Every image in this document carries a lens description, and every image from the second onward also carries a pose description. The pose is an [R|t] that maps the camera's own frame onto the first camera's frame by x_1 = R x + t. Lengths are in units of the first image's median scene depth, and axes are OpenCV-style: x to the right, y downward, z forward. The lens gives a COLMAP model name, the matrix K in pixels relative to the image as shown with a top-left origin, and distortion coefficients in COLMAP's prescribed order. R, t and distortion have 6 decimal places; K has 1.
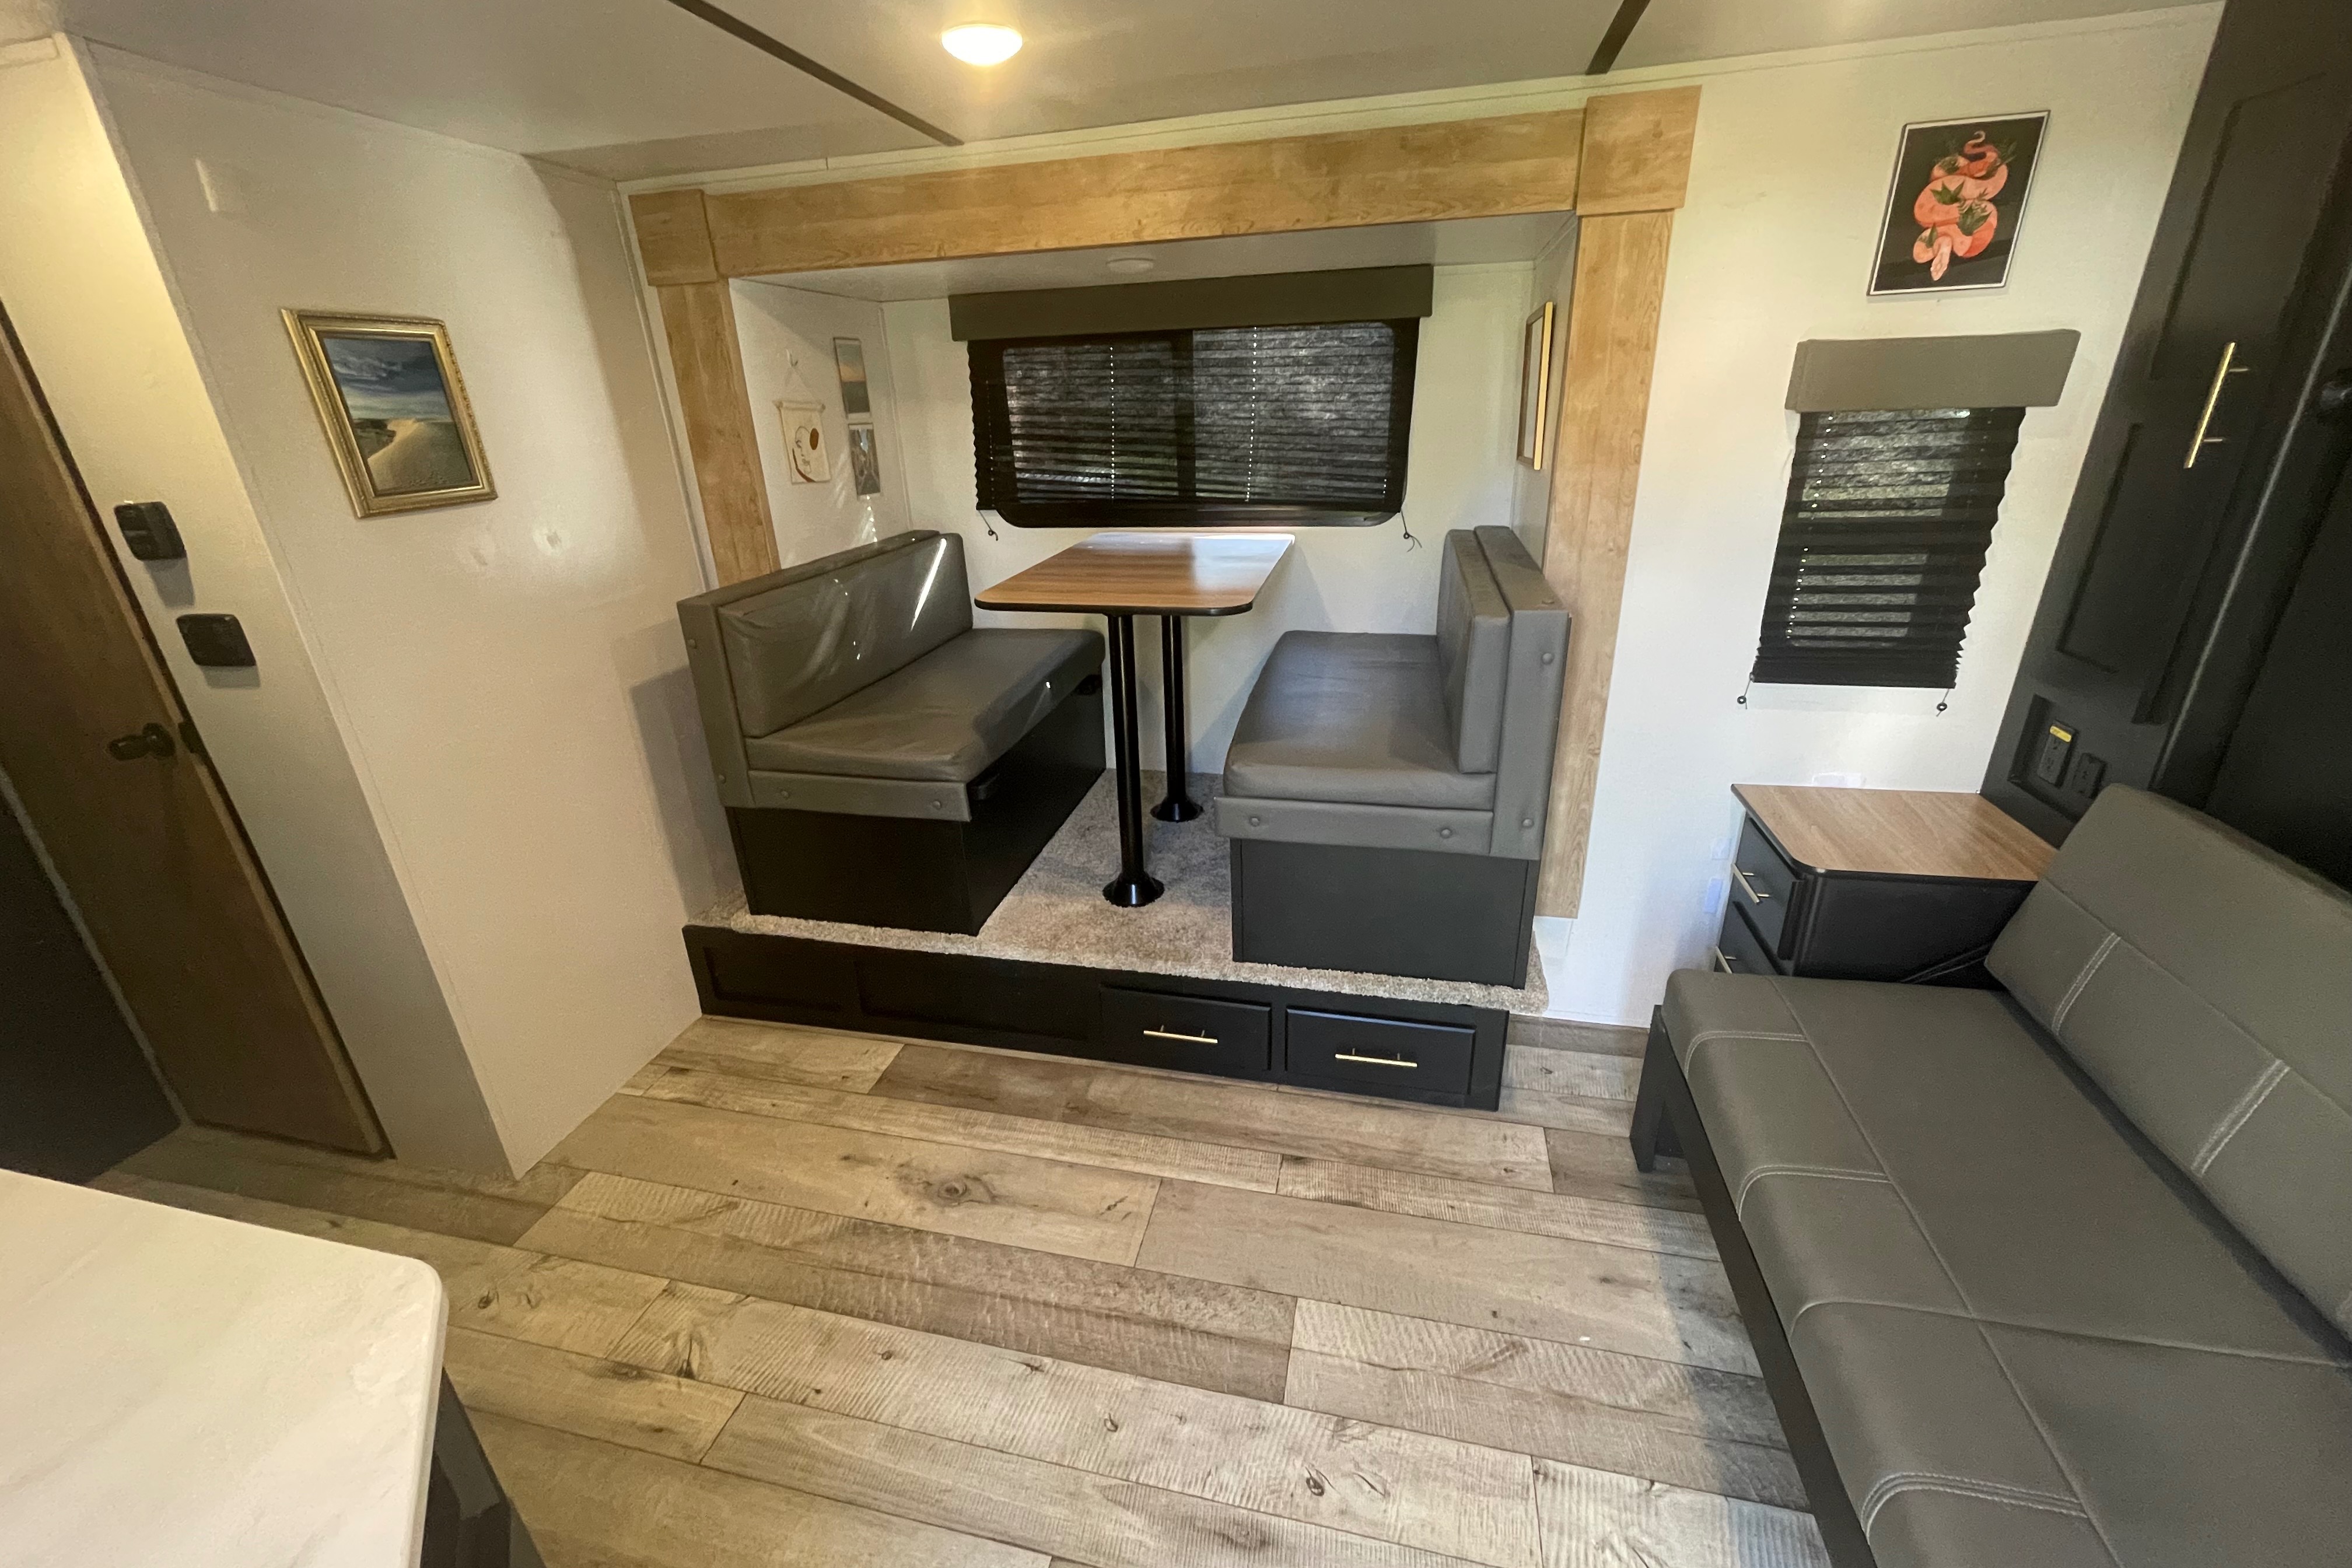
lens RADIAL K [[945.0, 0, 1176.0], [0, 945.0, 784.0], [0, 0, 1]] dist [-0.001181, 0.000324]
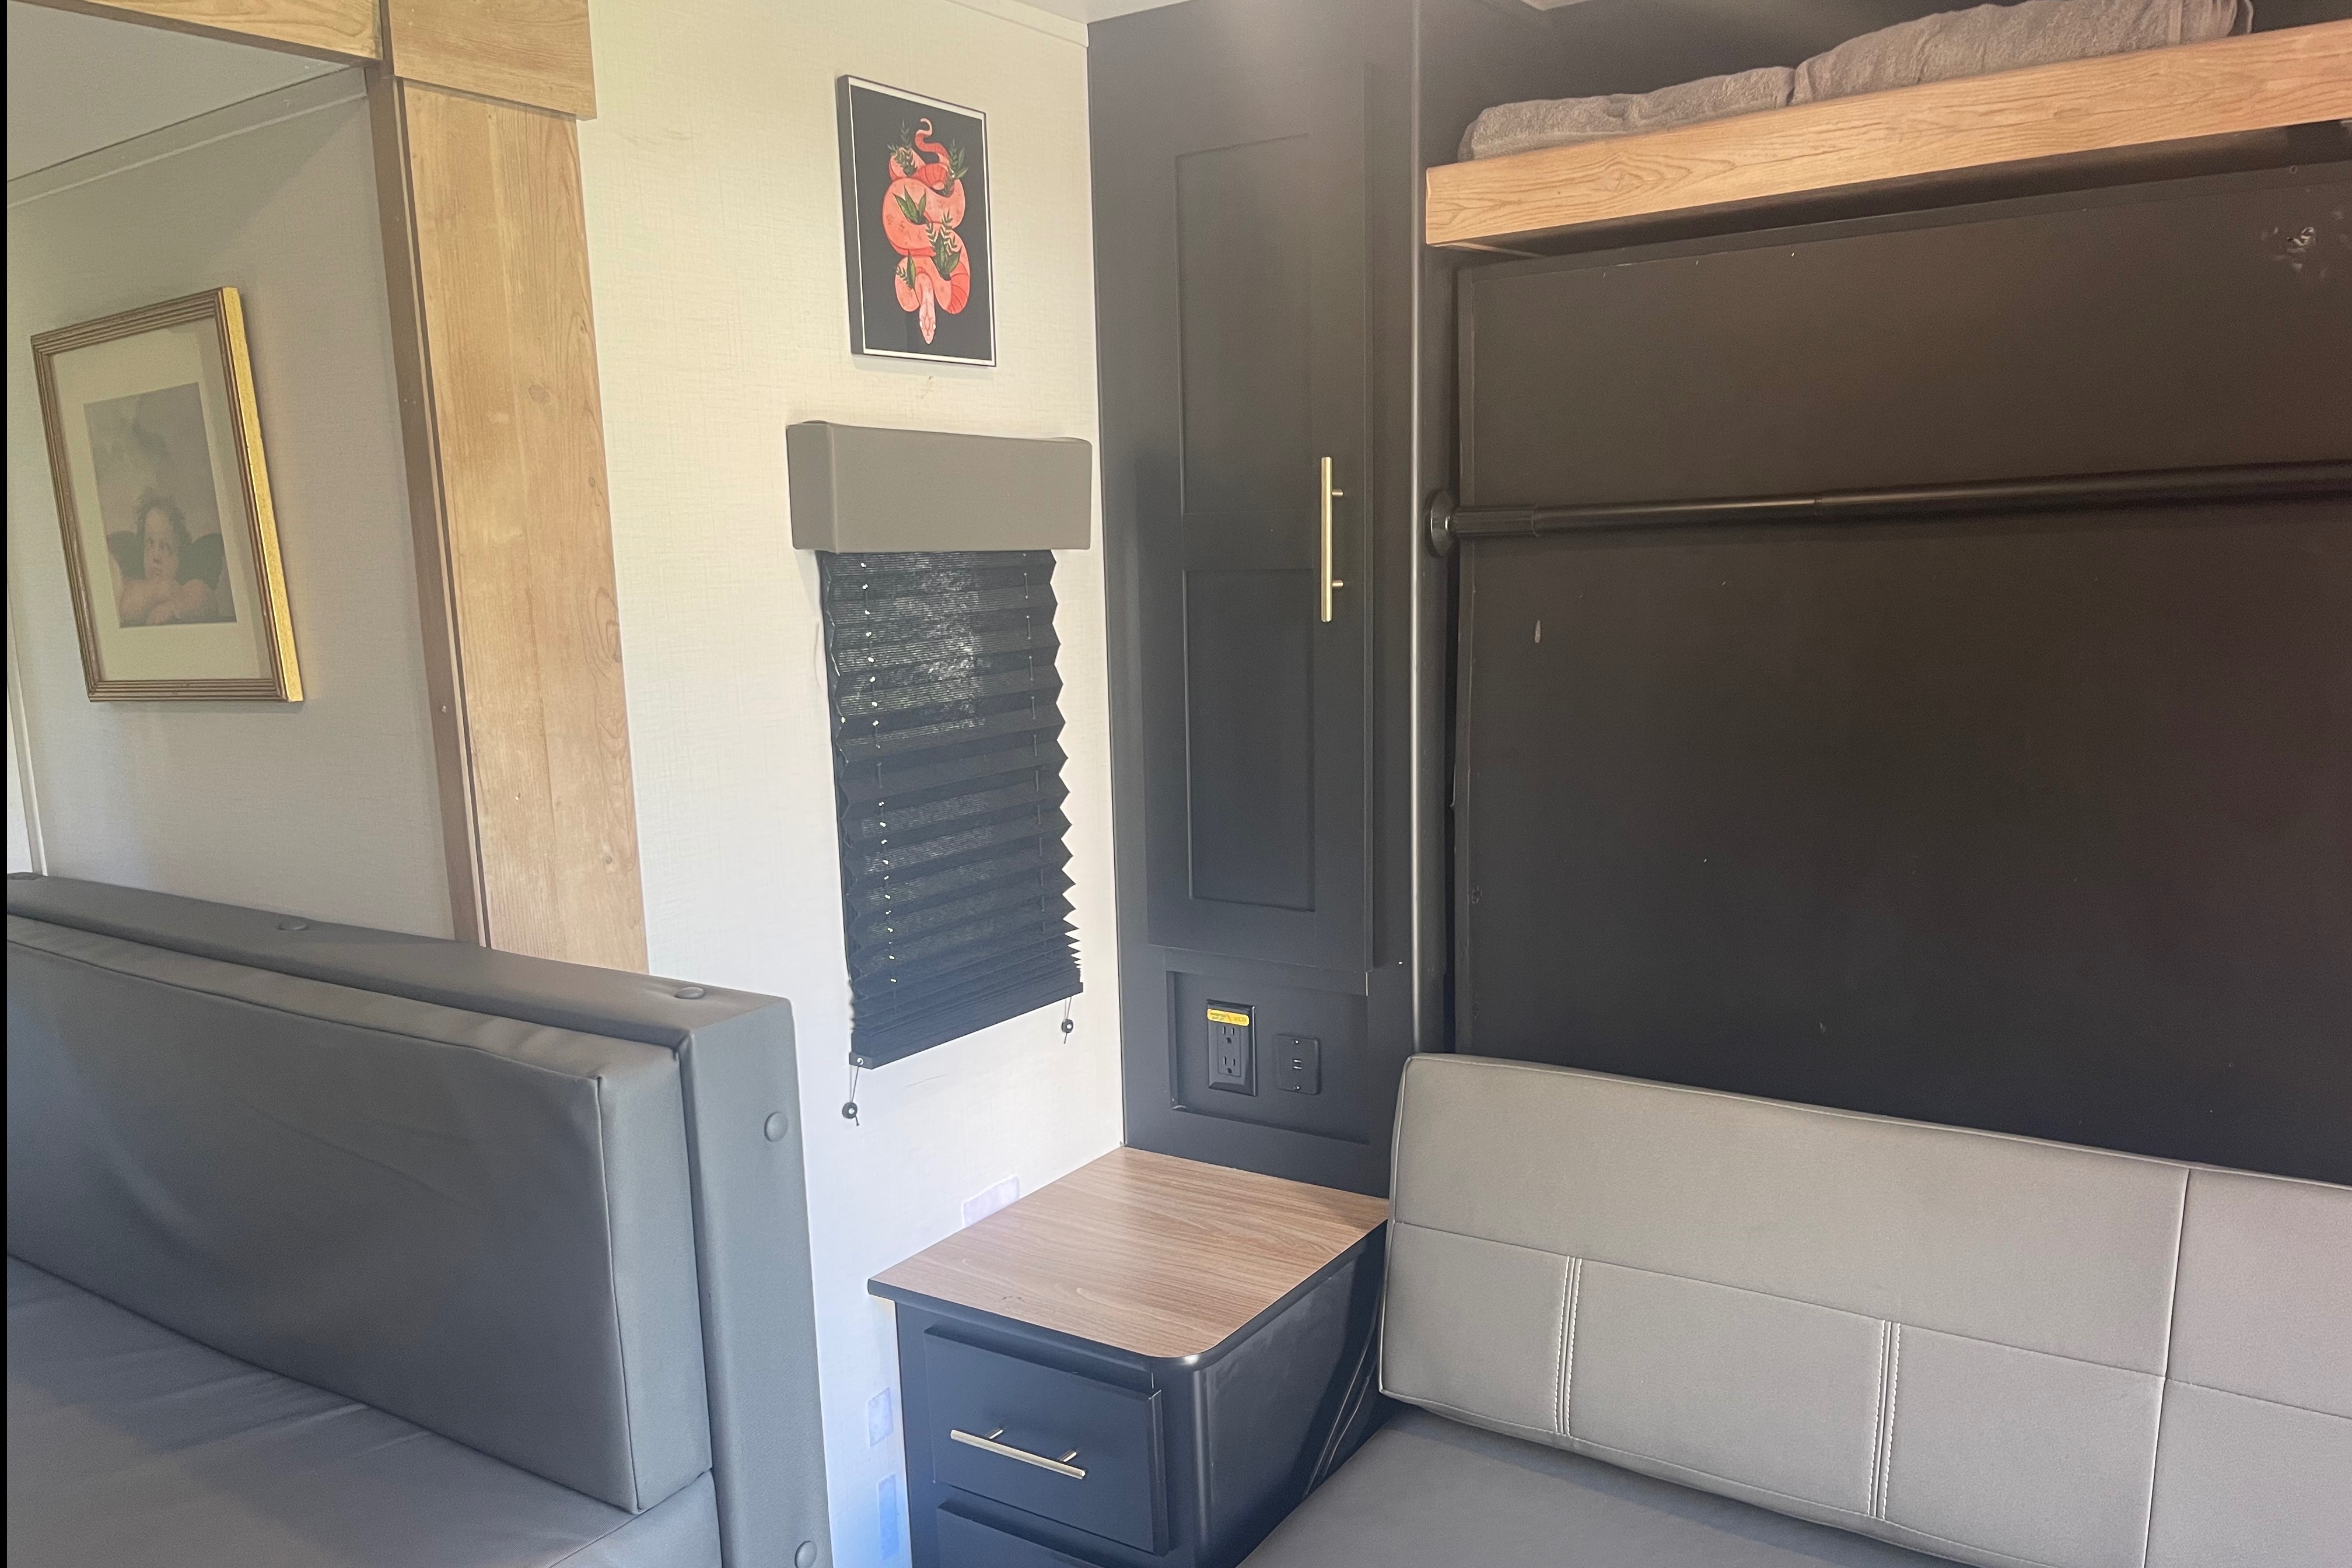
lens RADIAL K [[1728.4, 0, 1177.6], [0, 1728.4, 873.4], [0, 0, 1]] dist [0.000372, 0.000474]
pose [[0.354452, -0.151126, 0.922781, -0.167458], [0.362601, 0.931849, 0.013331, -0.171455], [-0.861907, 0.329876, 0.385094, 0.520567]]
